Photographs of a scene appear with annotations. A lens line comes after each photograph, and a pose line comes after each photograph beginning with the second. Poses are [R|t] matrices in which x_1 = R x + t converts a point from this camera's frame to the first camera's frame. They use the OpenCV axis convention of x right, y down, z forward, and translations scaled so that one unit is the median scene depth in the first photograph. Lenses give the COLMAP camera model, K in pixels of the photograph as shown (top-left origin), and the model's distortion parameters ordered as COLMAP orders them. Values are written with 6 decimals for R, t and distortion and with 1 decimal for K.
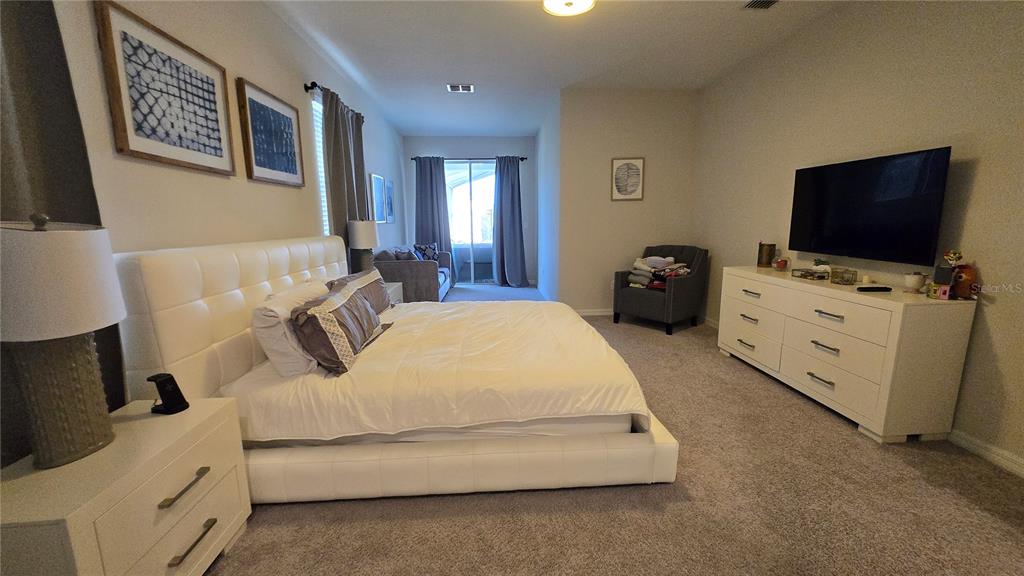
lens RADIAL K [[400.8, 0, 512.9], [0, 400.8, 296.5], [0, 0, 1]] dist [0.000327, -0.000553]
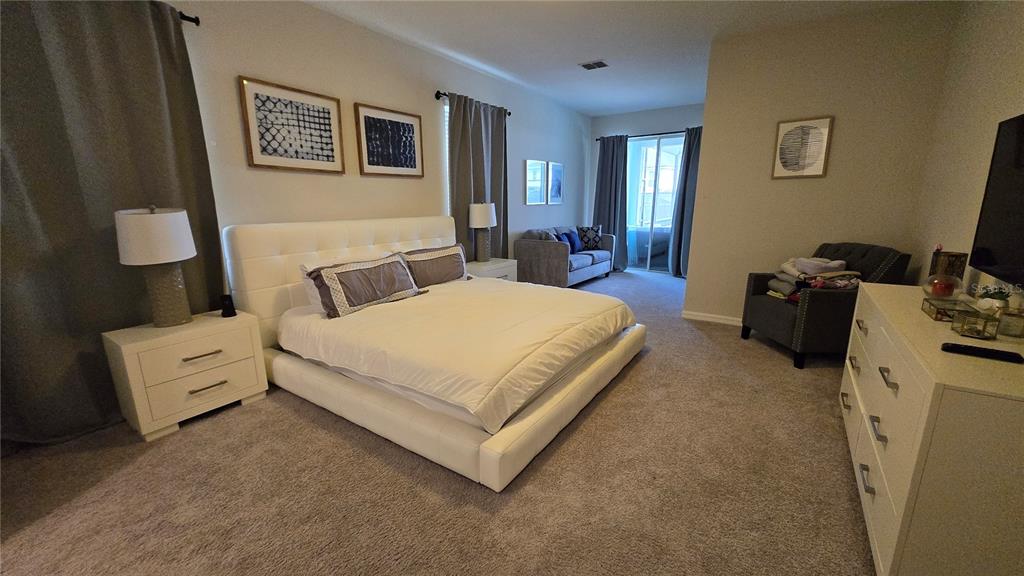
lens RADIAL K [[402.9, 0, 513.7], [0, 402.9, 296.1], [0, 0, 1]] dist [0.009915, -0.000121]
pose [[0.788864, 0.147673, -0.596562, 0.794943], [-0.117582, 0.989036, 0.089341, -0.072791], [0.603215, -0.000333, 0.797579, 0.223629]]
